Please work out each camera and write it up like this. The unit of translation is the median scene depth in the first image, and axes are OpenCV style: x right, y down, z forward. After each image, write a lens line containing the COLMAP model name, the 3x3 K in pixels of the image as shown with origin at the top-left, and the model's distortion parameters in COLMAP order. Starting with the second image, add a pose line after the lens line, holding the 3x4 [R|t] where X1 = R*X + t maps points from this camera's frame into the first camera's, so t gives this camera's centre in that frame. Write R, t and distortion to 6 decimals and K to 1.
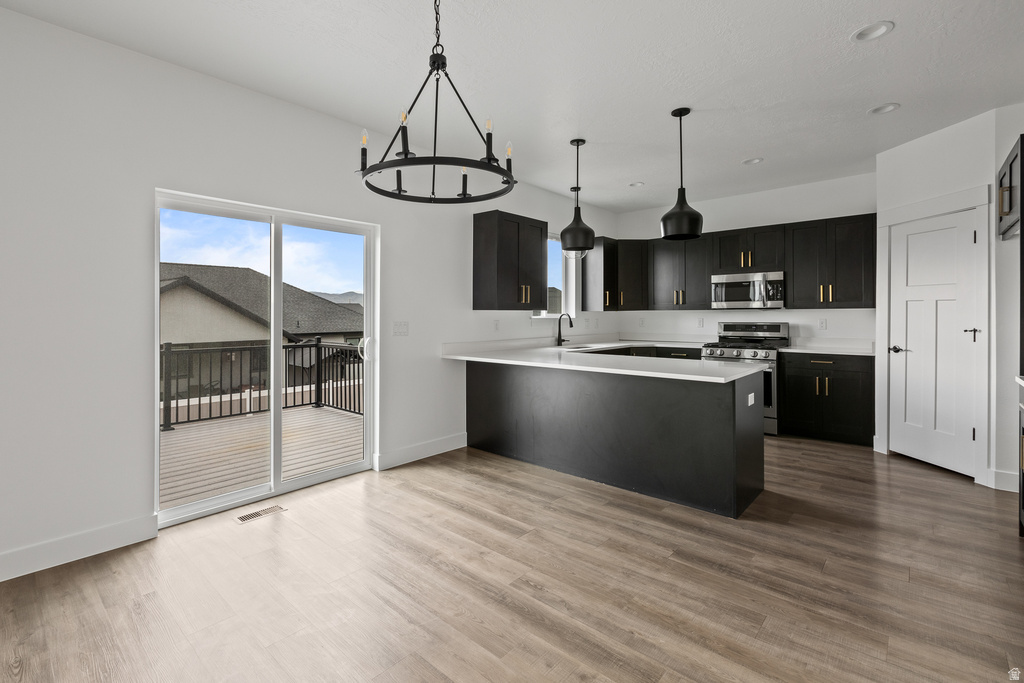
lens RADIAL K [[463.5, 0, 511.0], [0, 463.5, 313.4], [0, 0, 1]] dist [-0.001336, -0.000006]
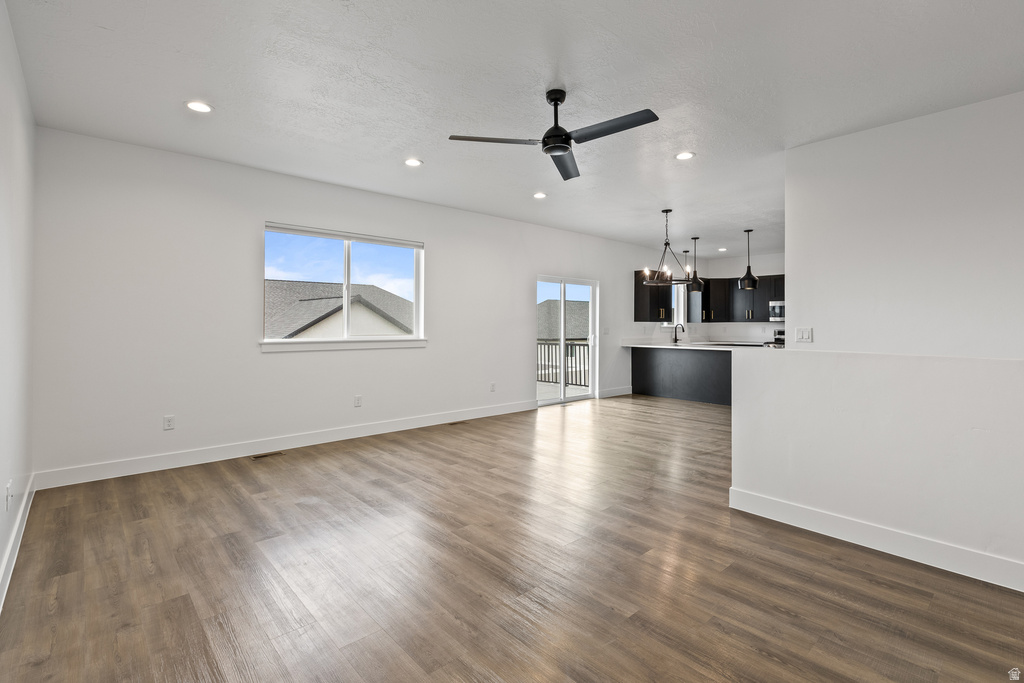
lens RADIAL K [[477.4, 0, 513.2], [0, 477.4, 320.0], [0, 0, 1]] dist [0.000407, -0.000637]
pose [[0.992984, 0.002467, -0.118224, -0.551402], [-0.003723, 0.999939, -0.010405, 0.011476], [0.118192, 0.010772, 0.992932, -1.597860]]
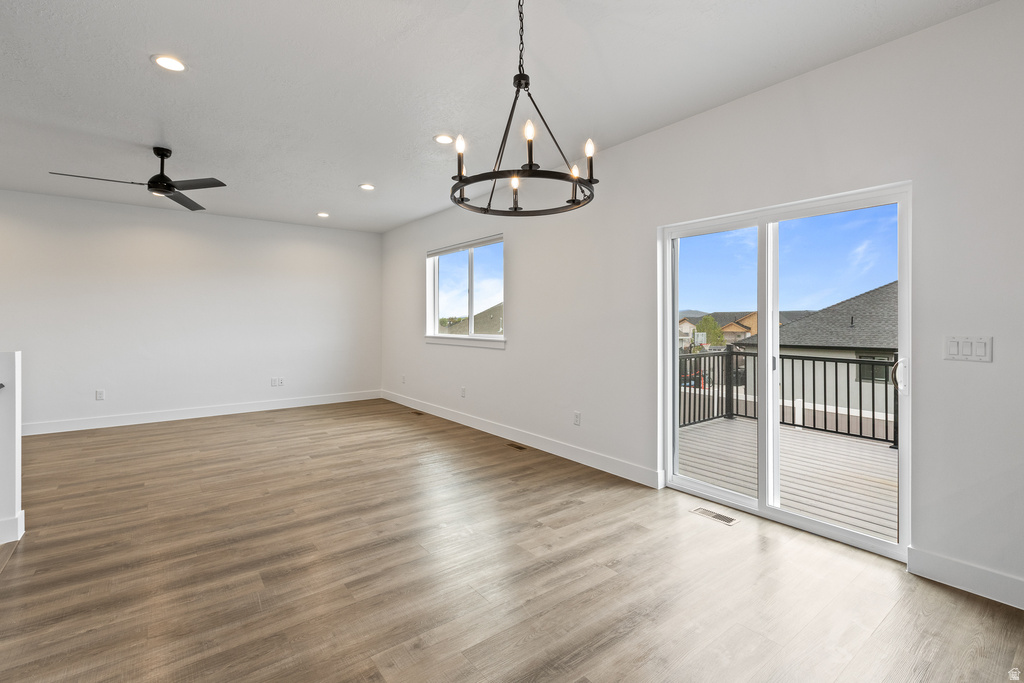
lens RADIAL K [[457.7, 0, 504.8], [0, 457.7, 327.5], [0, 0, 1]] dist [-0.001705, 0.000052]
pose [[-0.193523, 0.011720, -0.981026, 0.574598], [-0.003997, 0.999911, 0.012734, 0.000813], [0.981088, 0.006385, -0.193459, 0.773301]]
